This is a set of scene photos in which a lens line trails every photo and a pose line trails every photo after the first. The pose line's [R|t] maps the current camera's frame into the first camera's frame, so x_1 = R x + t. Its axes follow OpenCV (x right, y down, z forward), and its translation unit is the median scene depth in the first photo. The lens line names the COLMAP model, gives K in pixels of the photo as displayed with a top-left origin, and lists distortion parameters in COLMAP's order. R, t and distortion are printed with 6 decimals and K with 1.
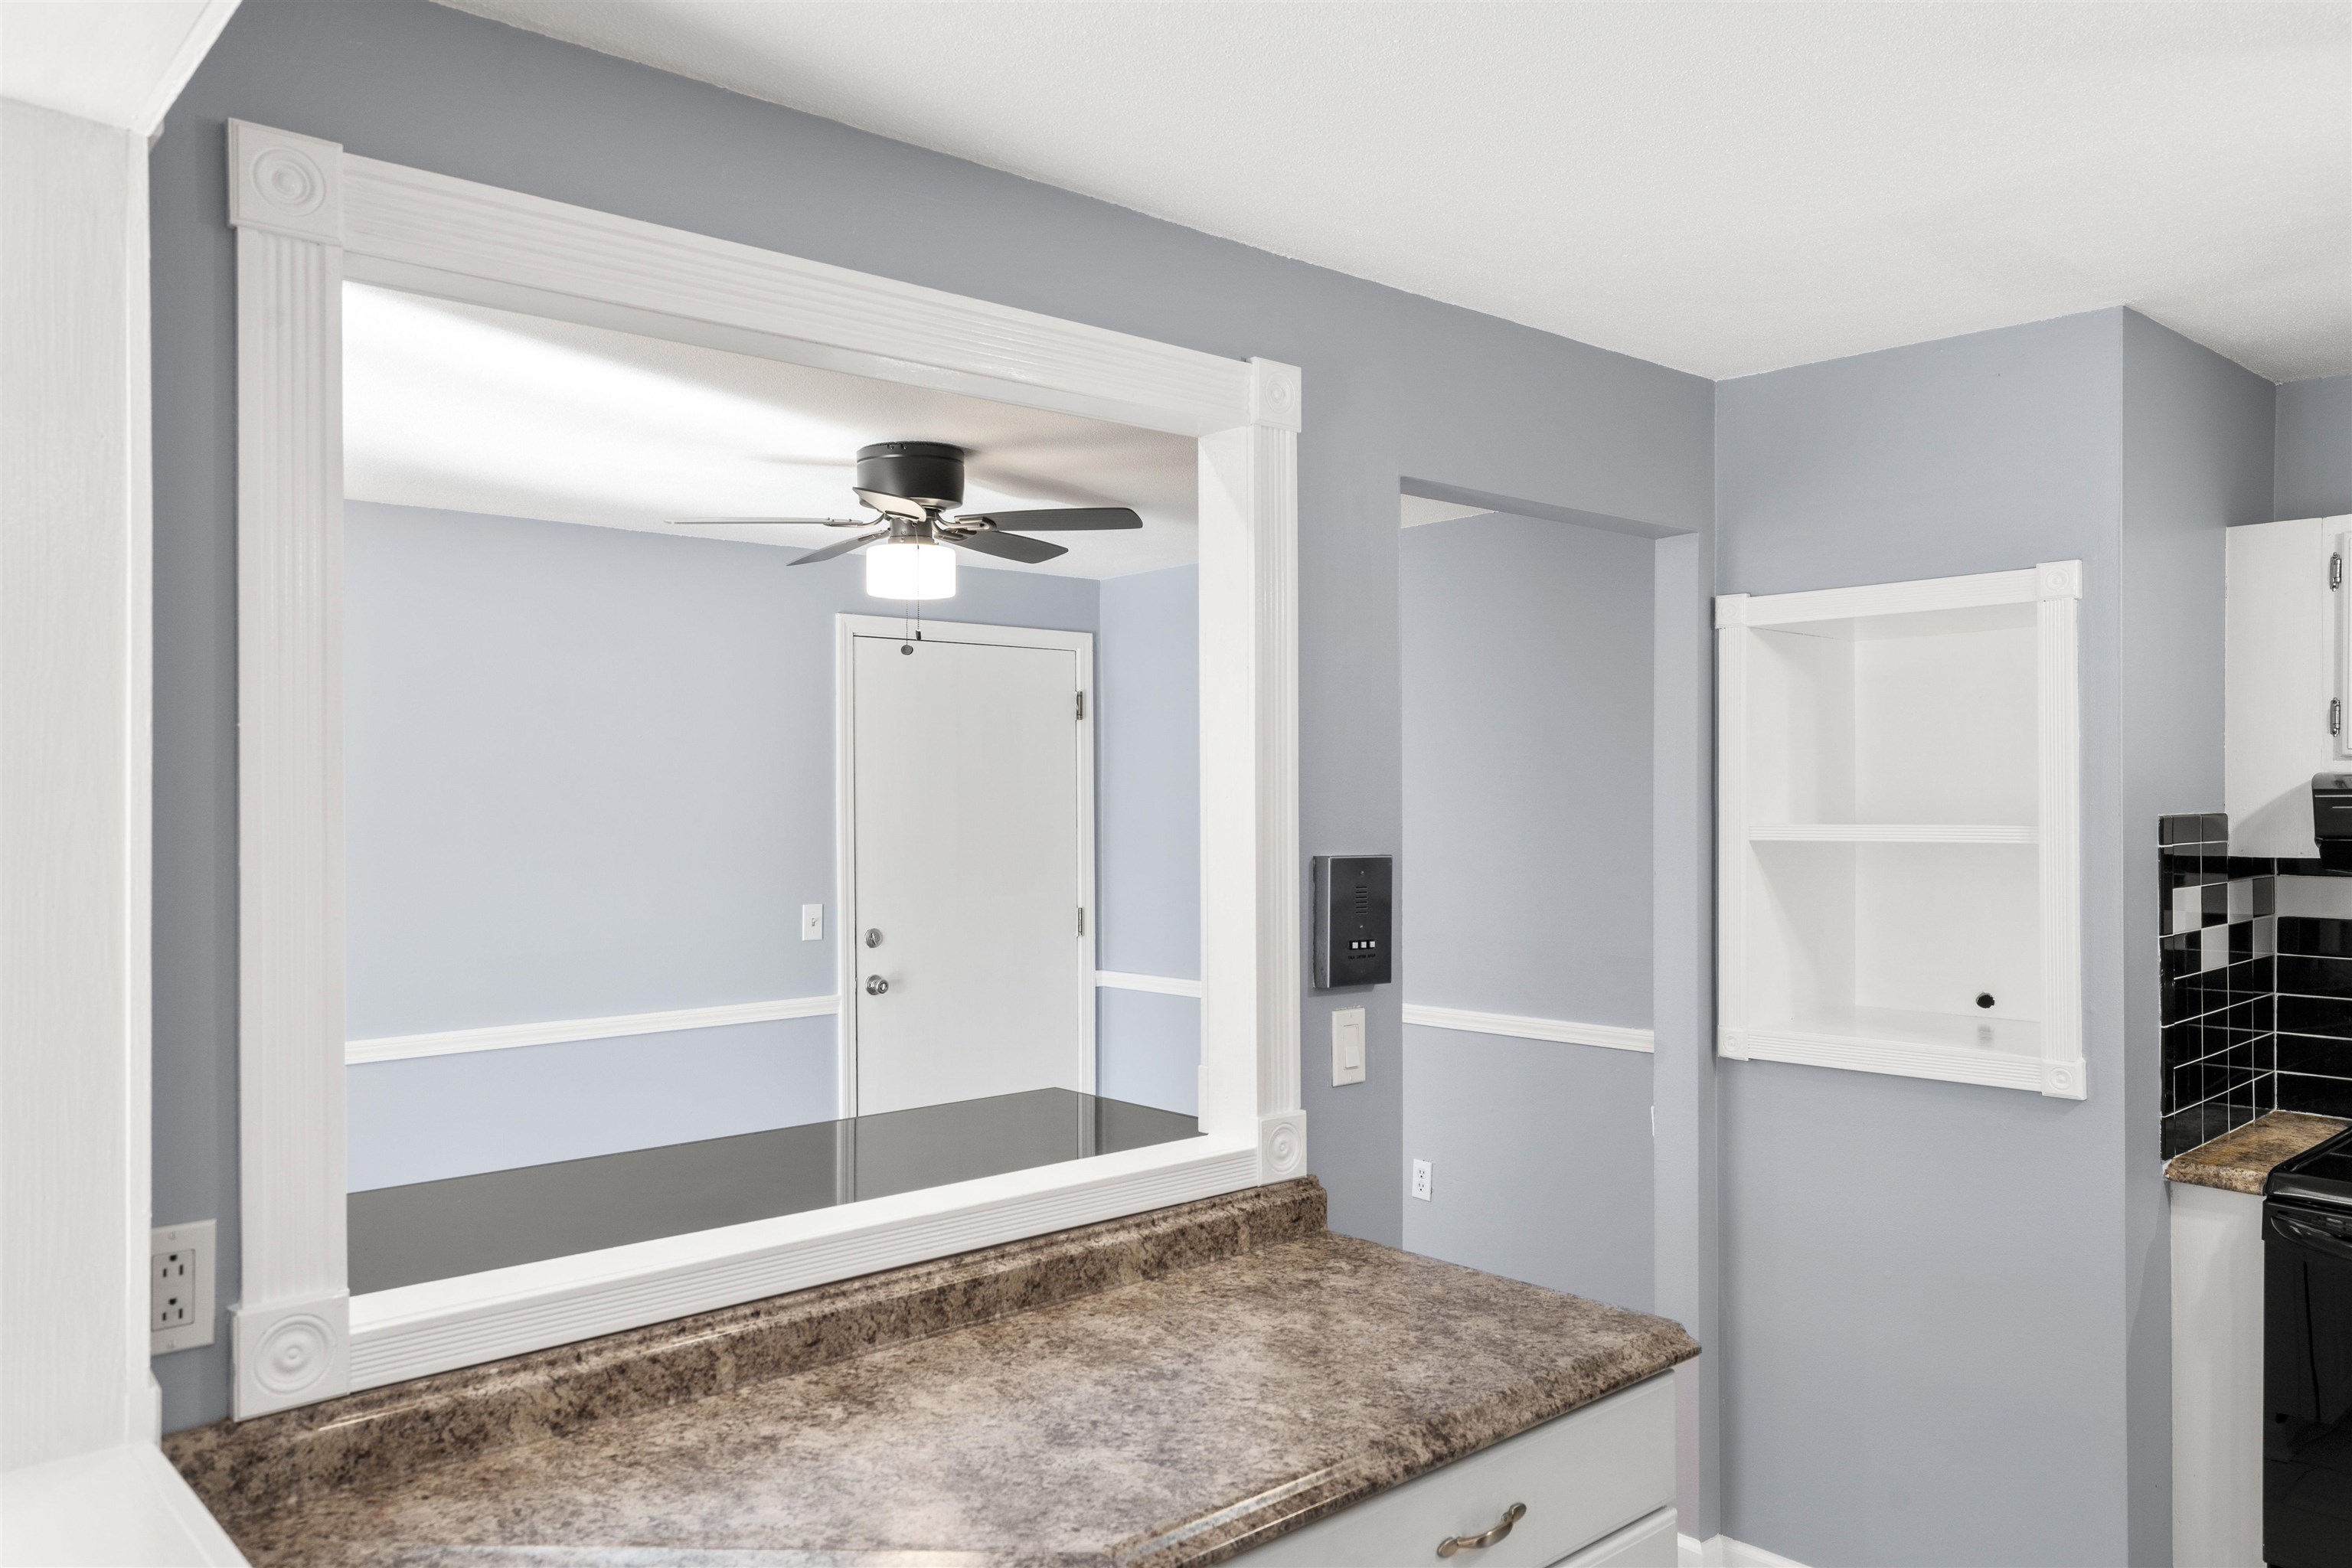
lens RADIAL K [[1643.5, 0, 1176.1], [0, 1643.5, 801.2], [0, 0, 1]] dist [0.011759, -0.004417]
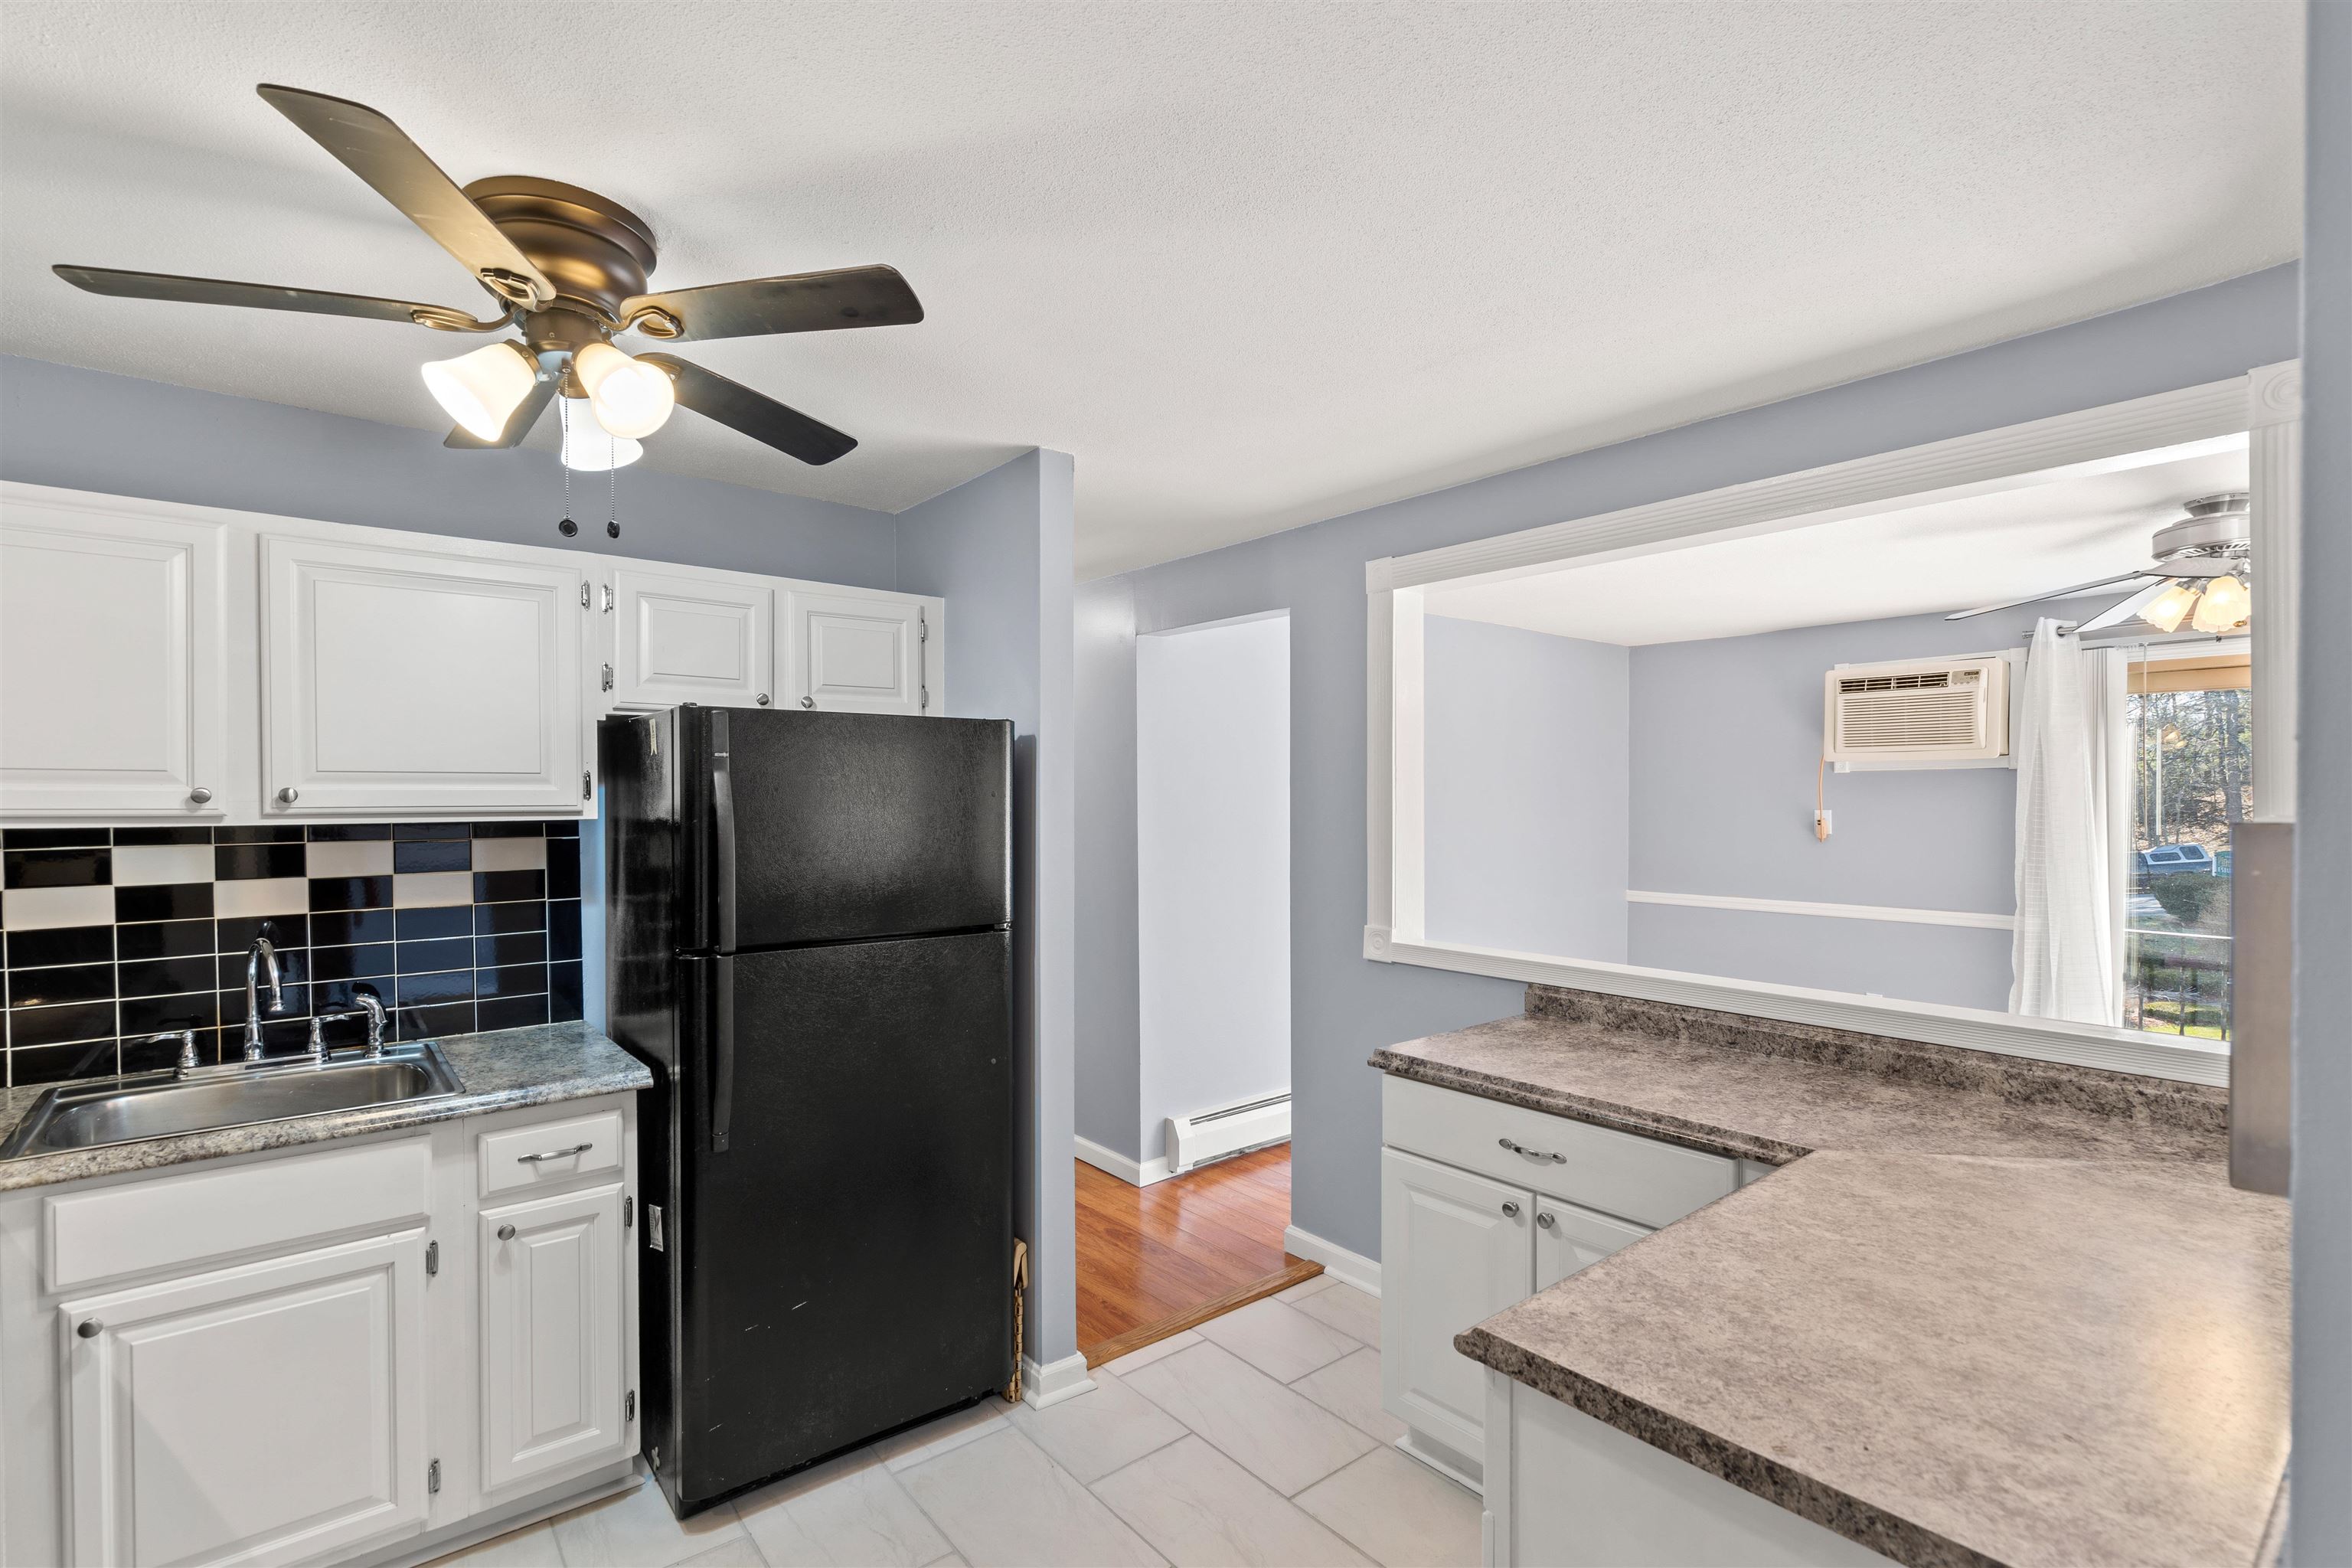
lens RADIAL K [[1087.5, 0, 1169.2], [0, 1087.5, 807.8], [0, 0, 1]] dist [-0.001512, -0.000019]
pose [[-0.998875, 0.005926, 0.047050, 0.379824], [0.006476, 0.999912, 0.011538, 0.027754], [-0.046977, 0.011830, -0.998826, 1.364825]]
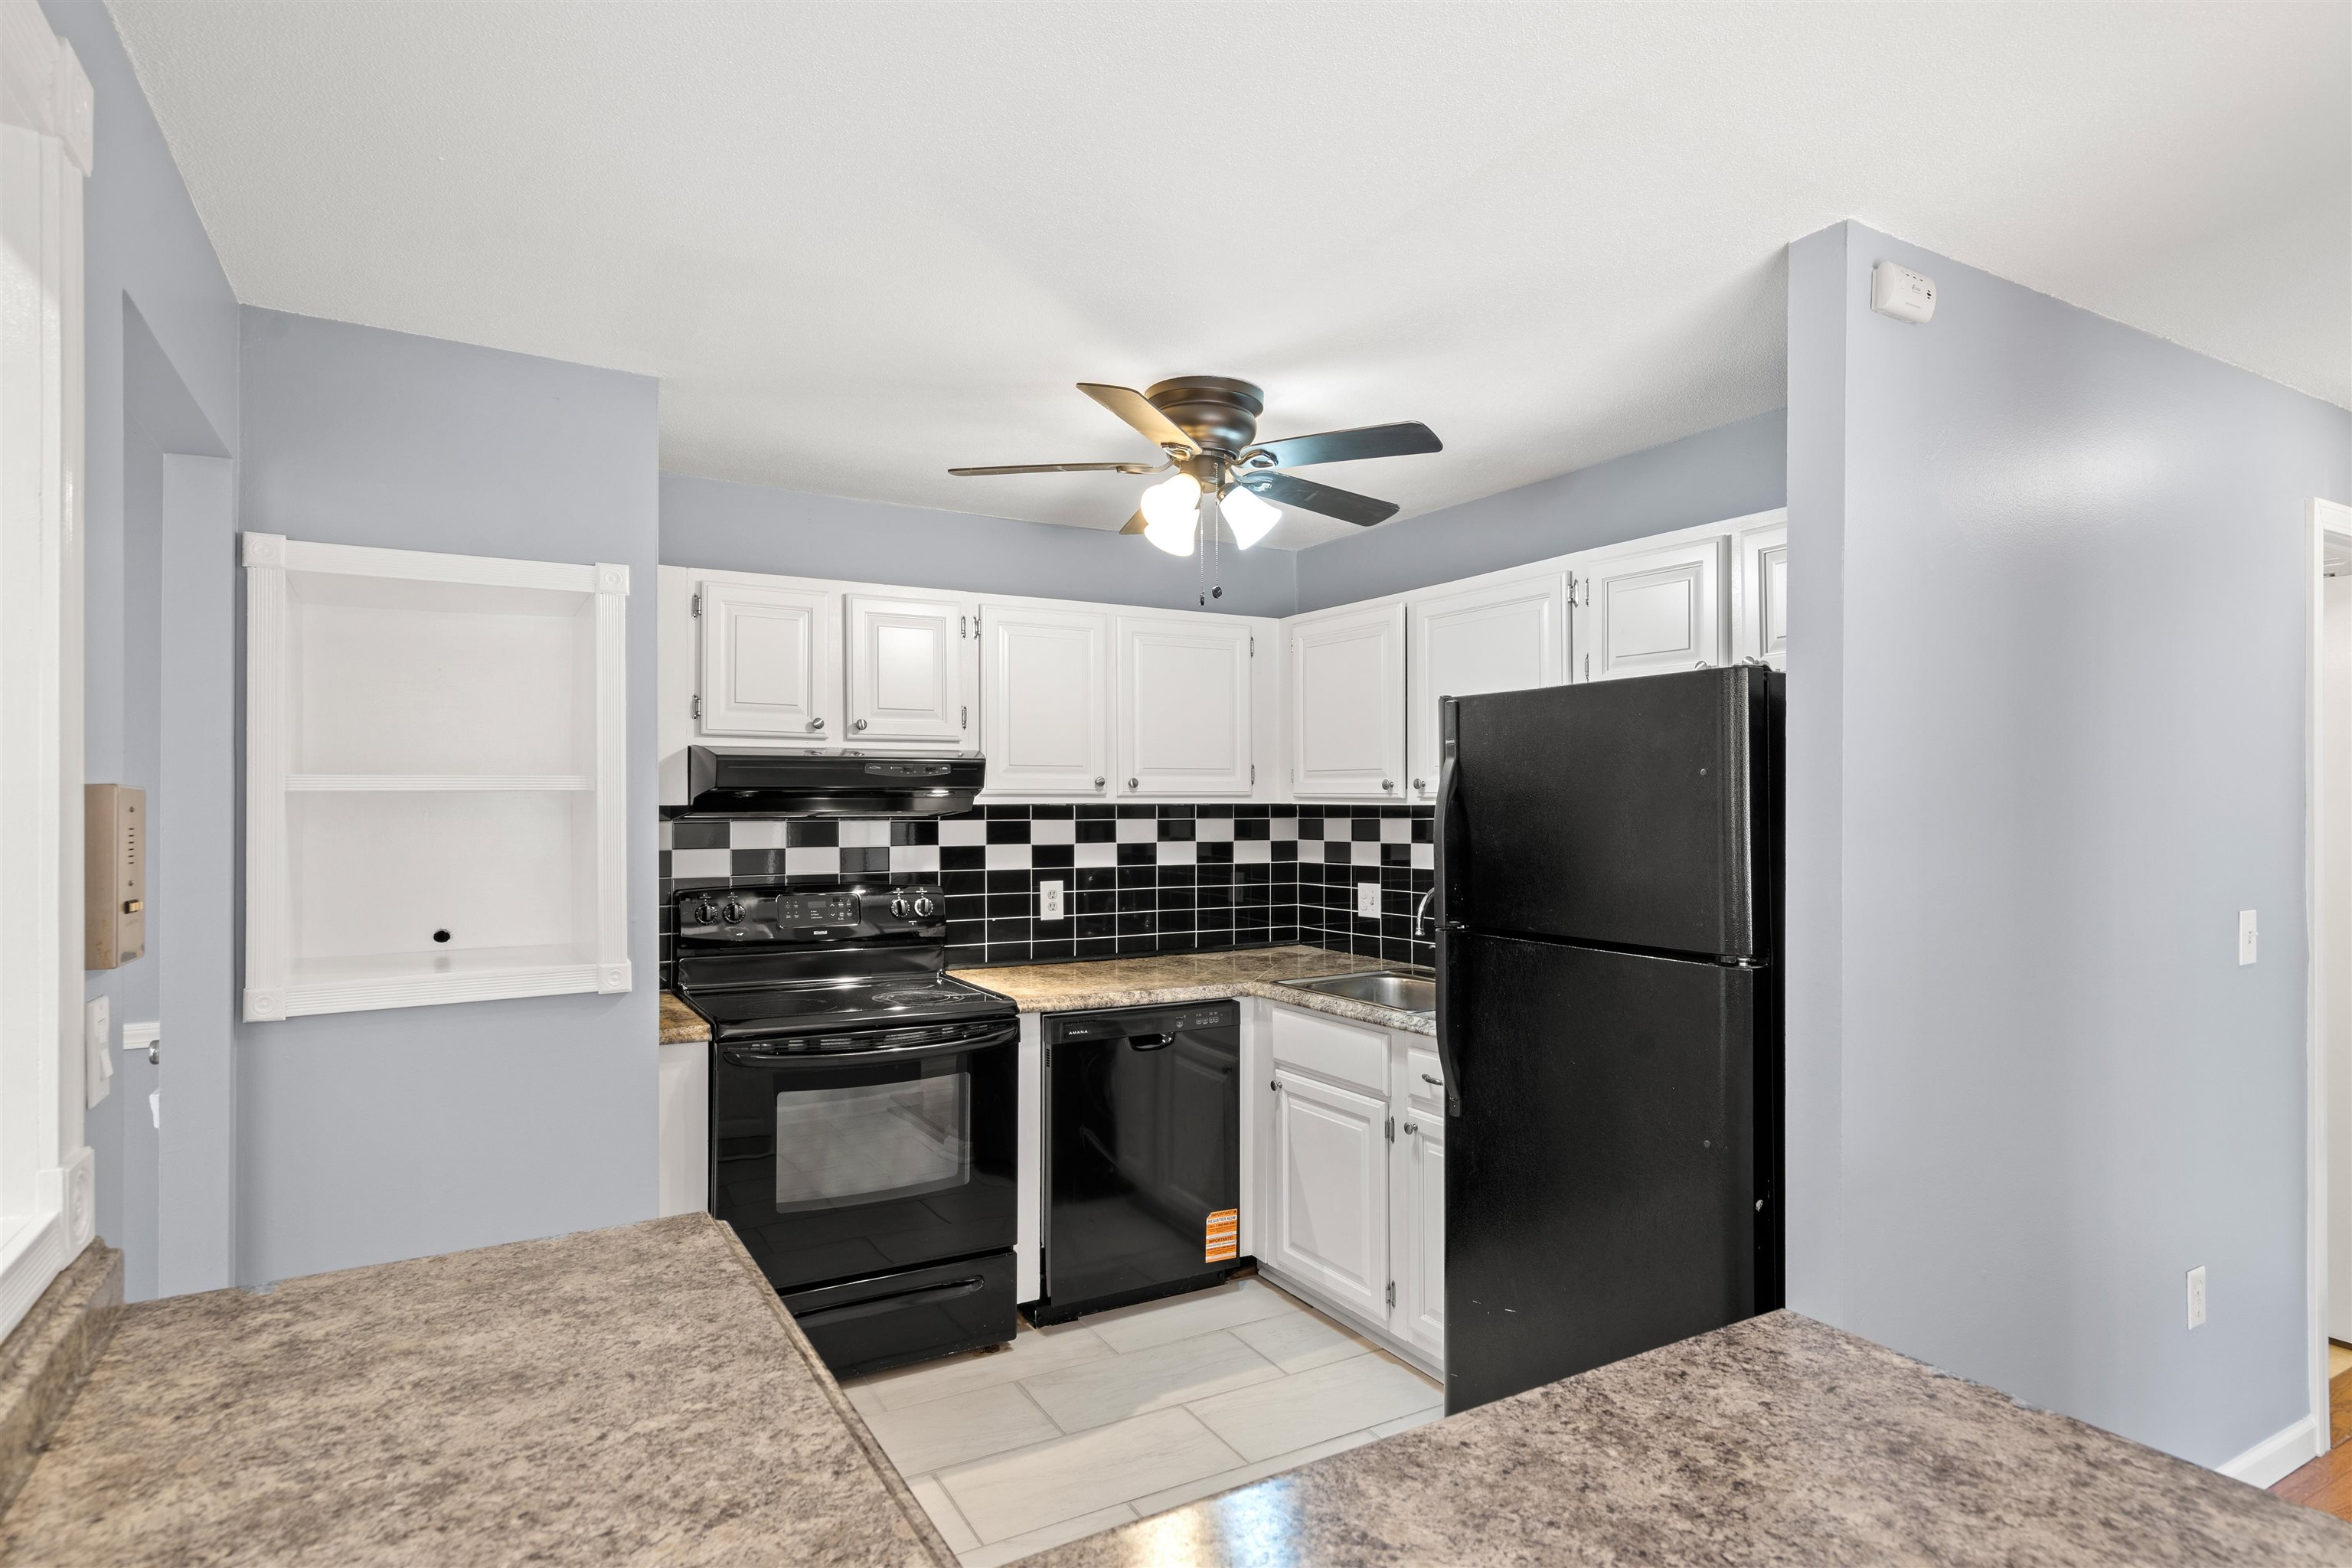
lens RADIAL K [[1266.7, 0, 1177.0], [0, 1266.7, 796.2], [0, 0, 1]] dist [0.004250, 0.001727]
pose [[0.204432, 0.006793, 0.978857, -0.377138], [0.004900, 0.999956, -0.007963, 0.048031], [-0.978868, 0.006425, 0.204390, 0.458542]]
